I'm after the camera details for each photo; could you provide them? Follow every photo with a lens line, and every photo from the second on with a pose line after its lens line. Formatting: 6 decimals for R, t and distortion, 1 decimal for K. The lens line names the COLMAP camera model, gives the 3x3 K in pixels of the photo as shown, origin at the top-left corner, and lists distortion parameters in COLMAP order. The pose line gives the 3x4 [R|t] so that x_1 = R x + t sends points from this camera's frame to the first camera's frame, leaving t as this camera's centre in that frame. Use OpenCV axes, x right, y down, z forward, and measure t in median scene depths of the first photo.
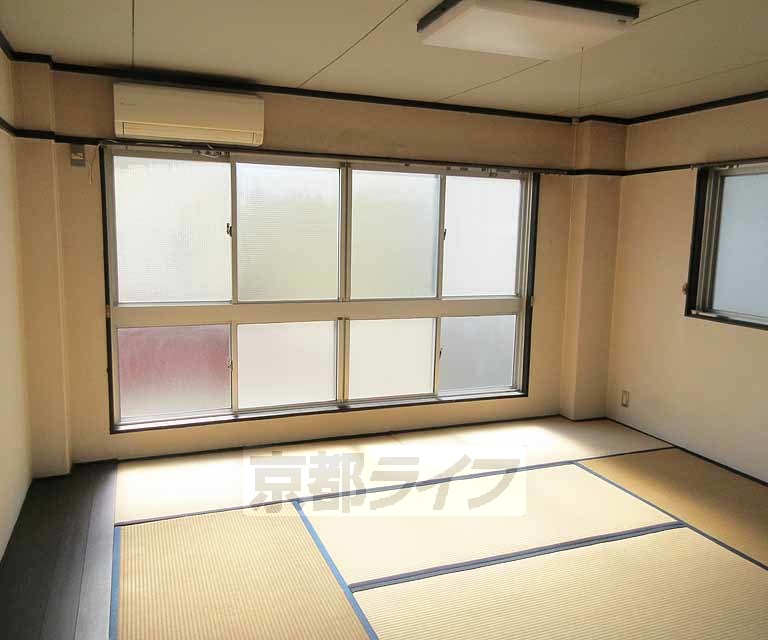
lens RADIAL K [[631.2, 0, 405.8], [0, 631.2, 316.8], [0, 0, 1]] dist [0.004647, 0.004503]
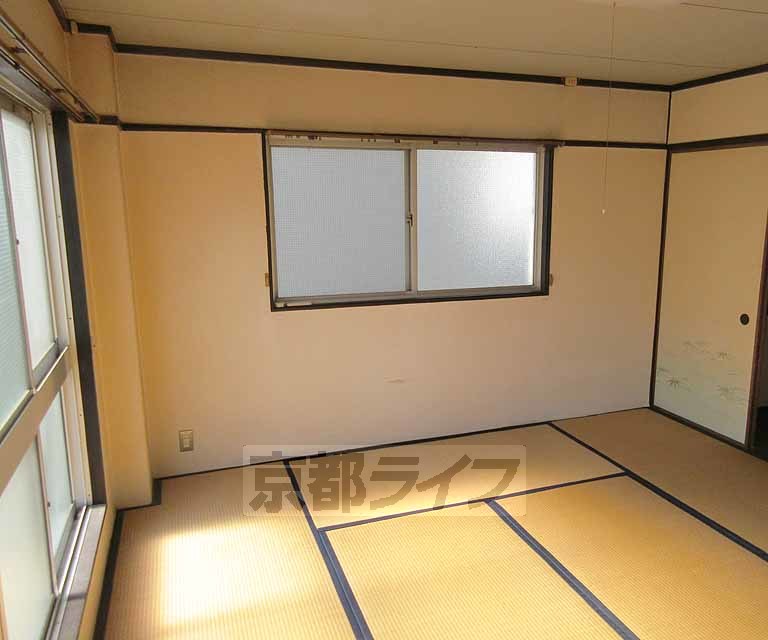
lens RADIAL K [[631.2, 0, 405.8], [0, 631.2, 316.8], [0, 0, 1]] dist [0.004647, 0.004503]
pose [[0.045907, -0.212379, 0.976108, -0.348077], [0.141183, 0.968710, 0.204129, -0.131350], [-0.988919, 0.128439, 0.074455, 0.702454]]
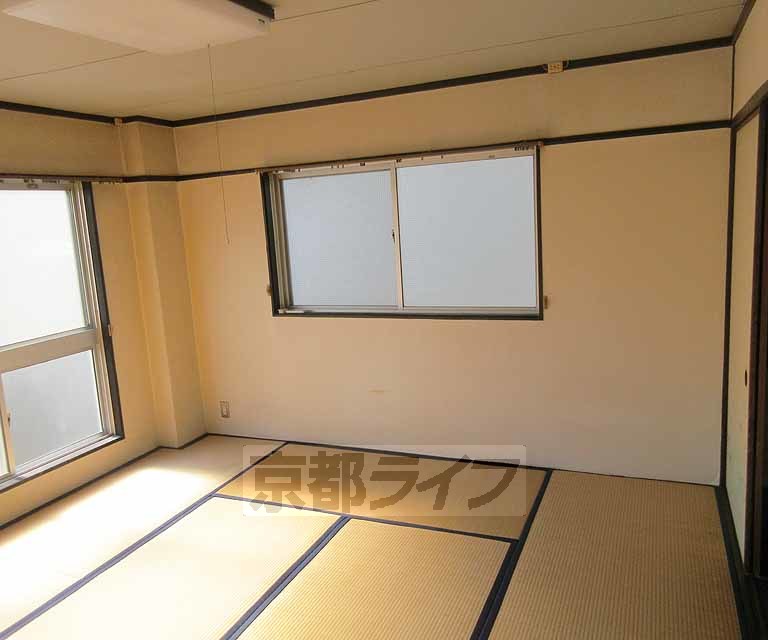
lens RADIAL K [[626.3, 0, 371.8], [0, 626.3, 317.1], [0, 0, 1]] dist [0.011977, 0.002556]
pose [[0.727283, -0.180697, 0.662124, -0.107194], [0.174869, 0.981668, 0.075824, -0.045798], [-0.663687, 0.060639, 0.745549, 0.124912]]
